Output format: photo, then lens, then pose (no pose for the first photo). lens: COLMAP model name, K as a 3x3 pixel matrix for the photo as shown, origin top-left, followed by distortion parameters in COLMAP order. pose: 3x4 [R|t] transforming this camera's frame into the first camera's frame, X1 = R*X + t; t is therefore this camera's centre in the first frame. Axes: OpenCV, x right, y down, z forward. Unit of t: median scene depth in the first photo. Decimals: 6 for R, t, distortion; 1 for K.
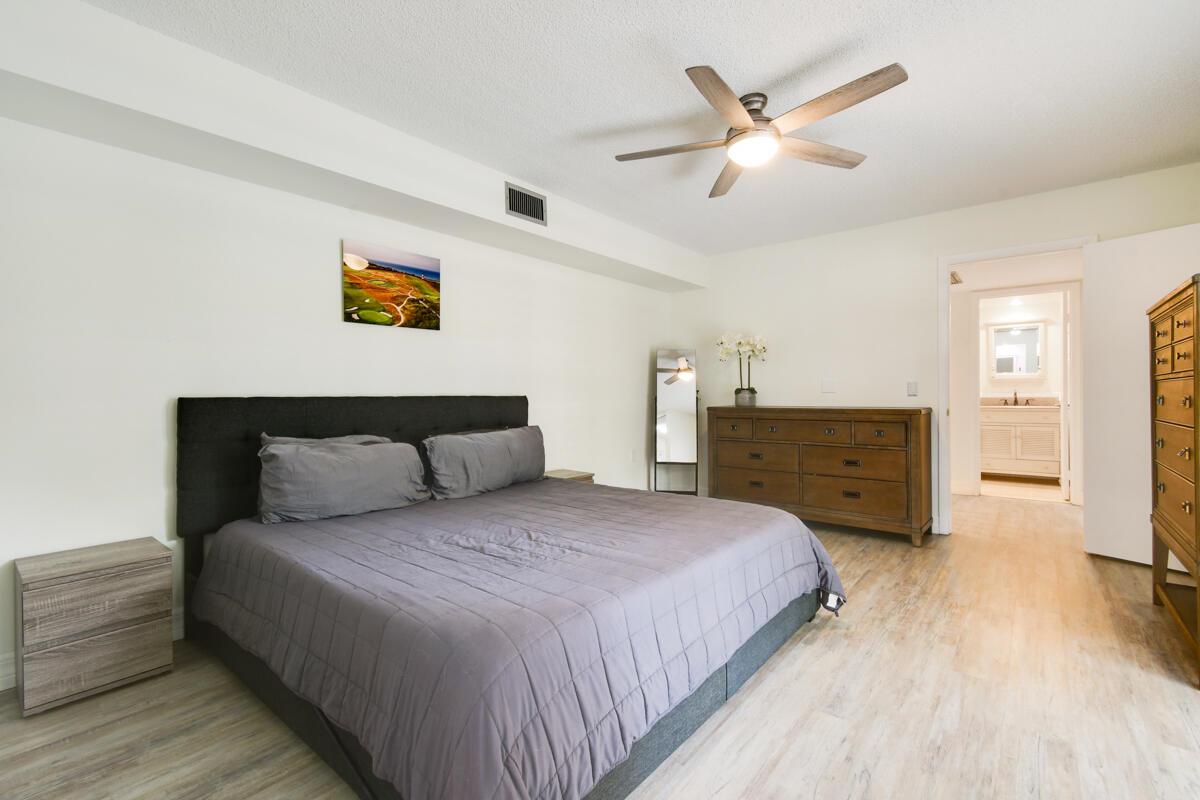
lens RADIAL K [[531.7, 0, 596.3], [0, 531.7, 397.7], [0, 0, 1]] dist [0.008209, -0.003198]
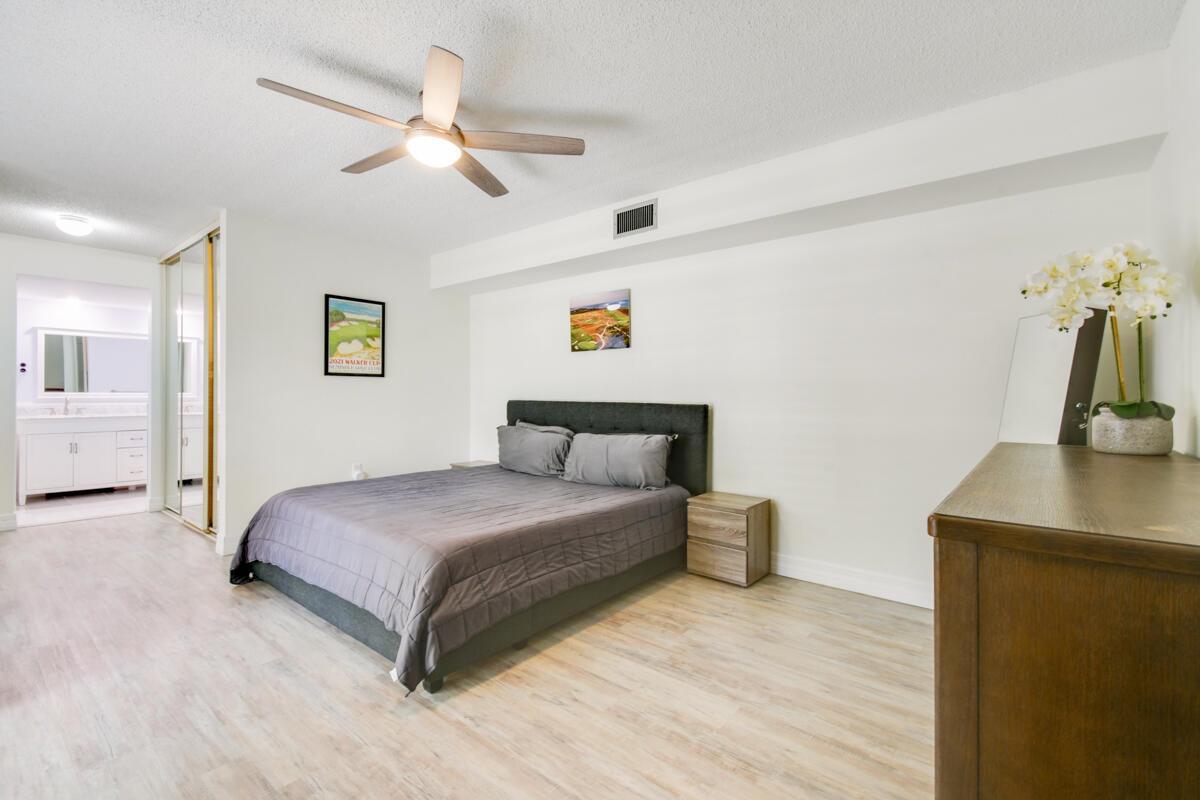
lens RADIAL K [[531.7, 0, 606.7], [0, 531.7, 397.5], [0, 0, 1]] dist [0.008209, -0.003198]
pose [[0.009640, 0.013391, -0.999864, 0.972570], [-0.016446, 0.999777, 0.013231, -0.032361], [0.999818, 0.016316, 0.009858, 1.012518]]
